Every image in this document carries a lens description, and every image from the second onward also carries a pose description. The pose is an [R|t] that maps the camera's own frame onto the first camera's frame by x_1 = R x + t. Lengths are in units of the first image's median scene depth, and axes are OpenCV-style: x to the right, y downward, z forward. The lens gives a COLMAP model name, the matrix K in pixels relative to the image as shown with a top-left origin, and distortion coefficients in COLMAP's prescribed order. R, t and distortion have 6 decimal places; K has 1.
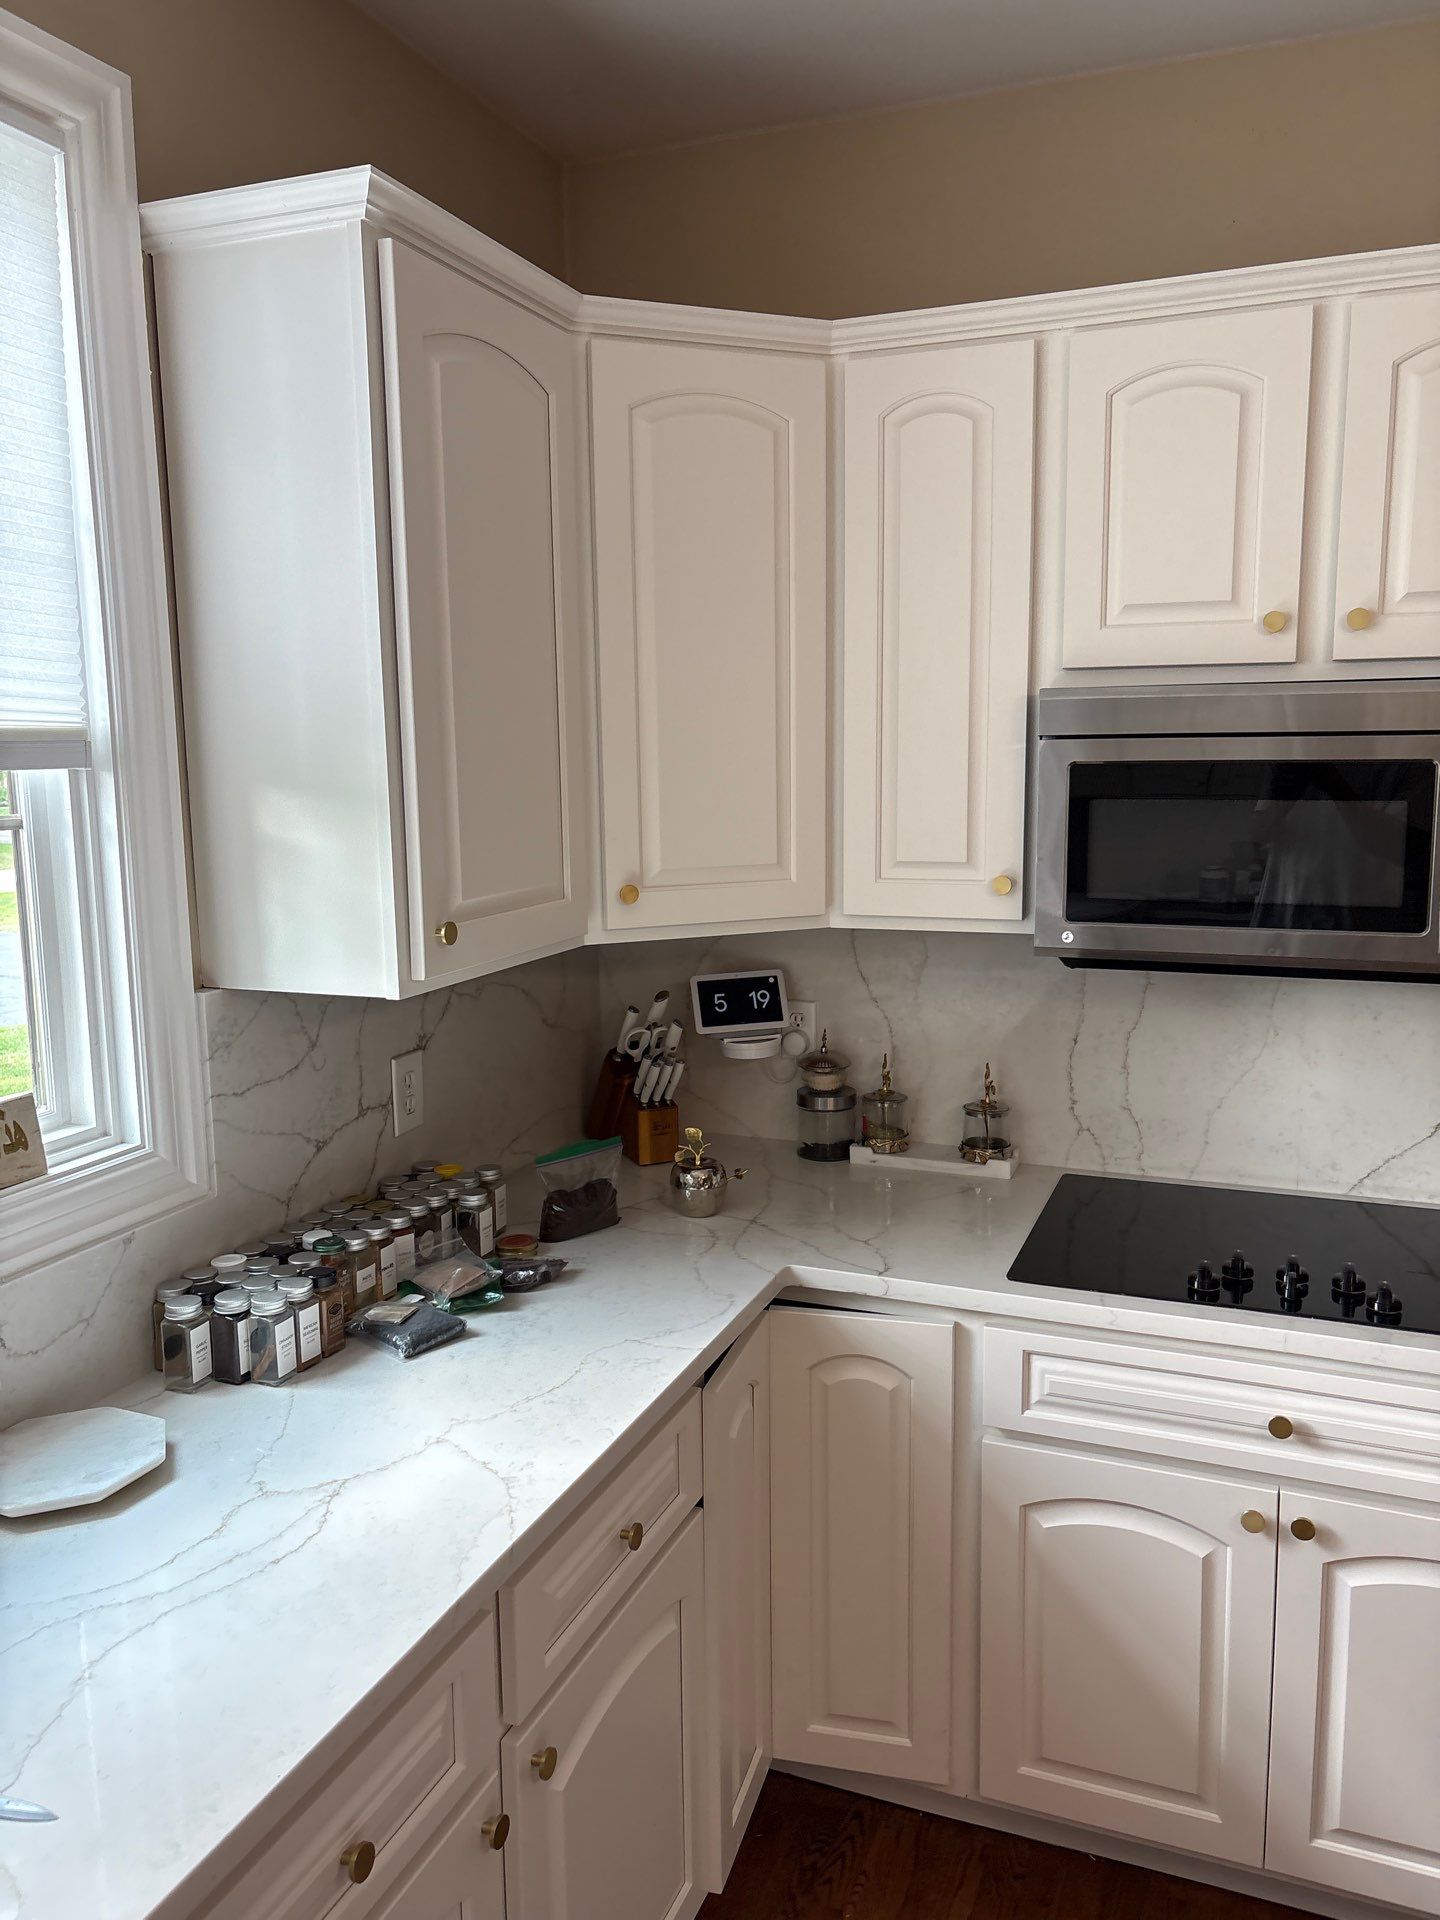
lens RADIAL K [[1439.0, 0, 731.5], [0, 1439.0, 946.6], [0, 0, 1]] dist [0.038687, -0.038894]
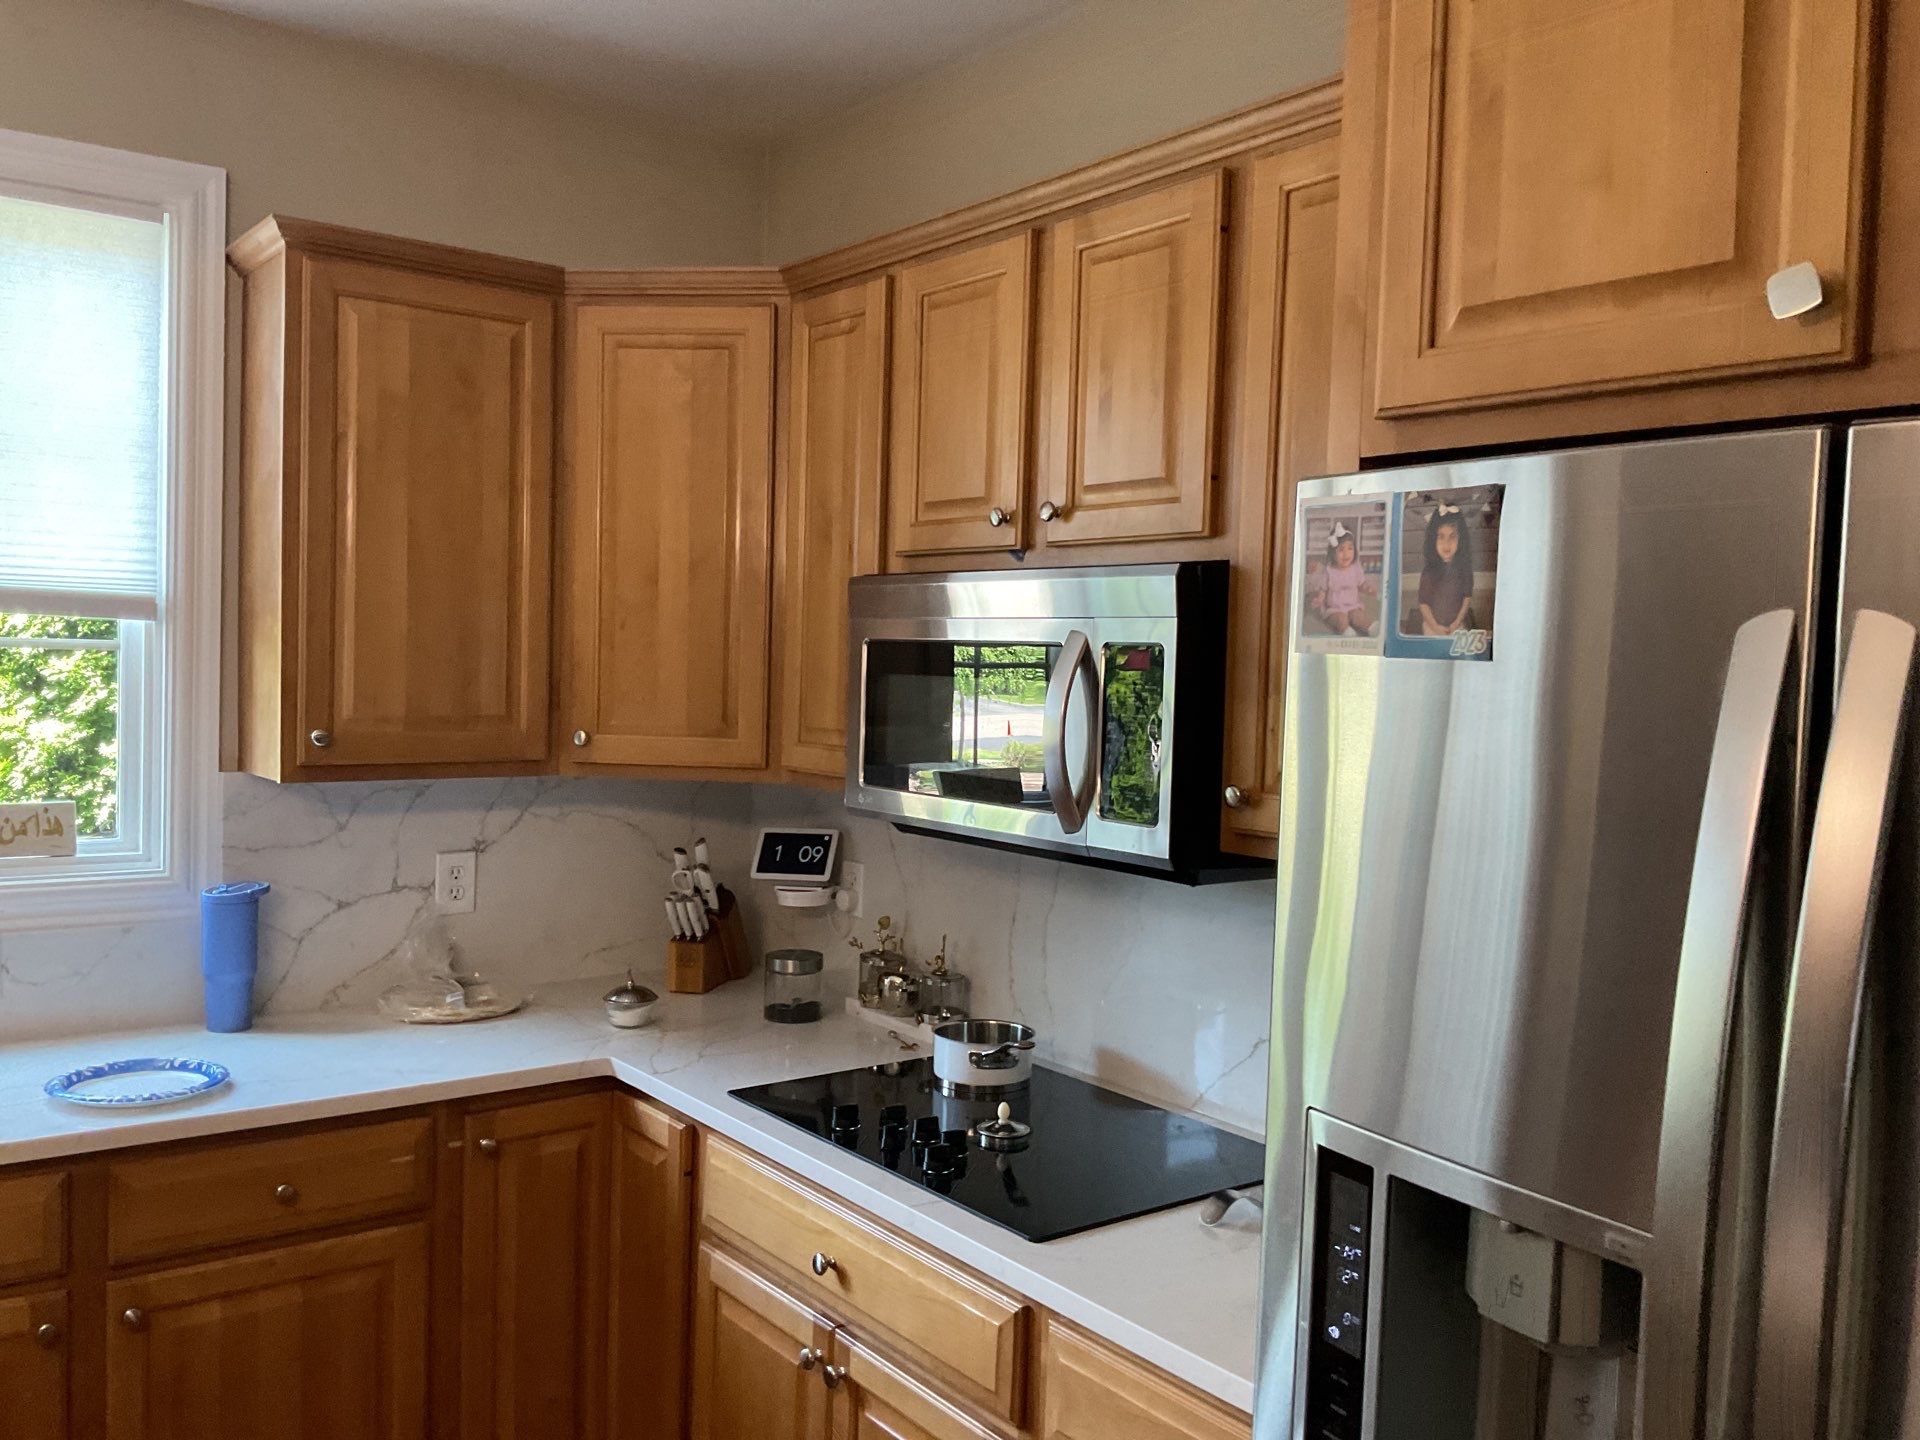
lens RADIAL K [[1552.8, 0, 977.8], [0, 1552.8, 712.3], [0, 0, 1]] dist [0.052310, -0.071630]
pose [[0.869483, 0.056248, -0.490750, 0.916641], [-0.112071, 0.990051, -0.085085, 0.020240], [0.481082, 0.128979, 0.867136, 0.017494]]
